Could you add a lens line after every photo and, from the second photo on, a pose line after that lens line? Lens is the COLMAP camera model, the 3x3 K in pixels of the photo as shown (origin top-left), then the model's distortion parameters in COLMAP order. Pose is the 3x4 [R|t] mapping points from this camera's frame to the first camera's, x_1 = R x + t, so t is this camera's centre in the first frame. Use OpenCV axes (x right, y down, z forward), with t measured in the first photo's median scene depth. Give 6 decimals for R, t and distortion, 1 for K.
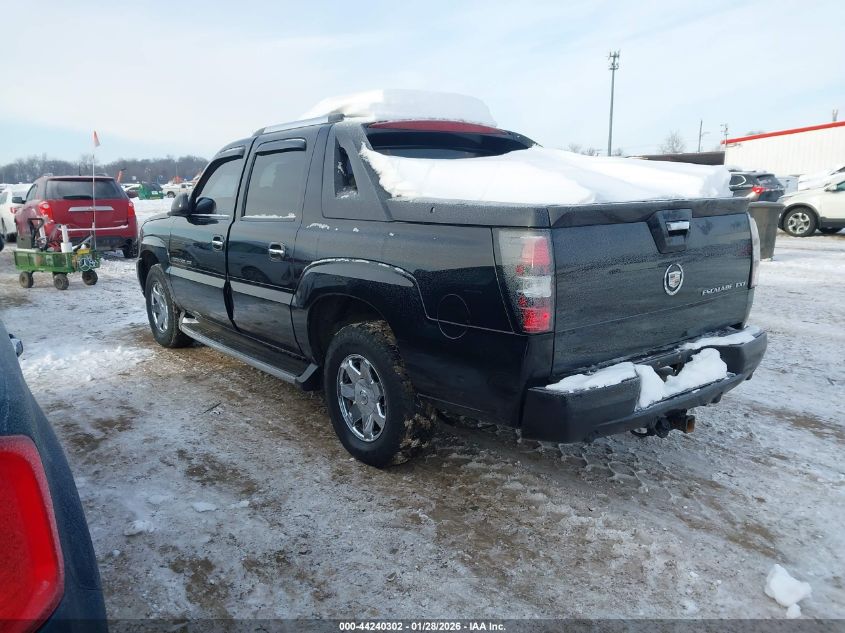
lens RADIAL K [[658.8, 0, 418.4], [0, 658.8, 310.2], [0, 0, 1]] dist [-0.003780, -0.001469]
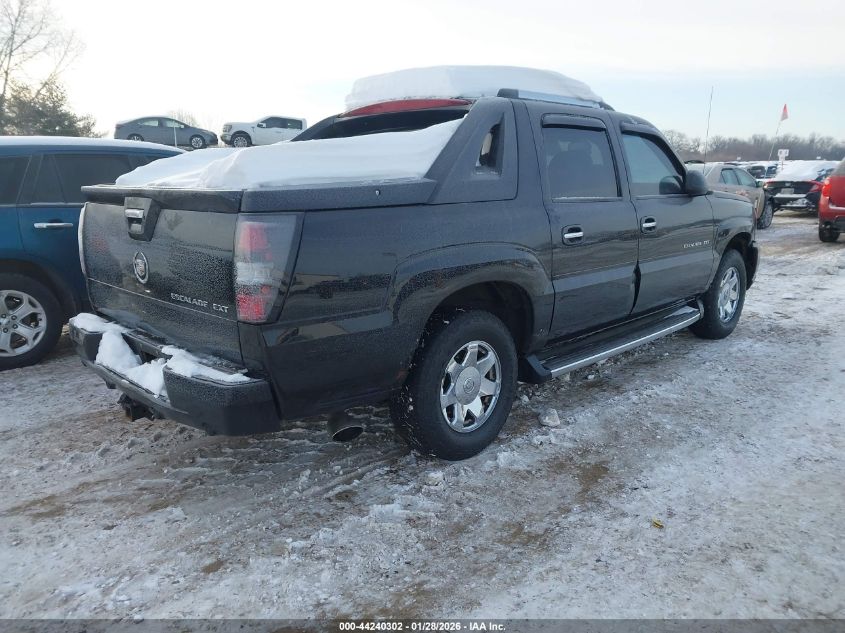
lens RADIAL K [[658.8, 0, 420.3], [0, 658.8, 321.7], [0, 0, 1]] dist [-0.003780, -0.001469]
pose [[0.092762, 0.202623, -0.974853, 1.328763], [-0.150497, 0.970680, 0.187435, -0.204128], [0.984249, 0.129325, 0.120537, 1.233644]]
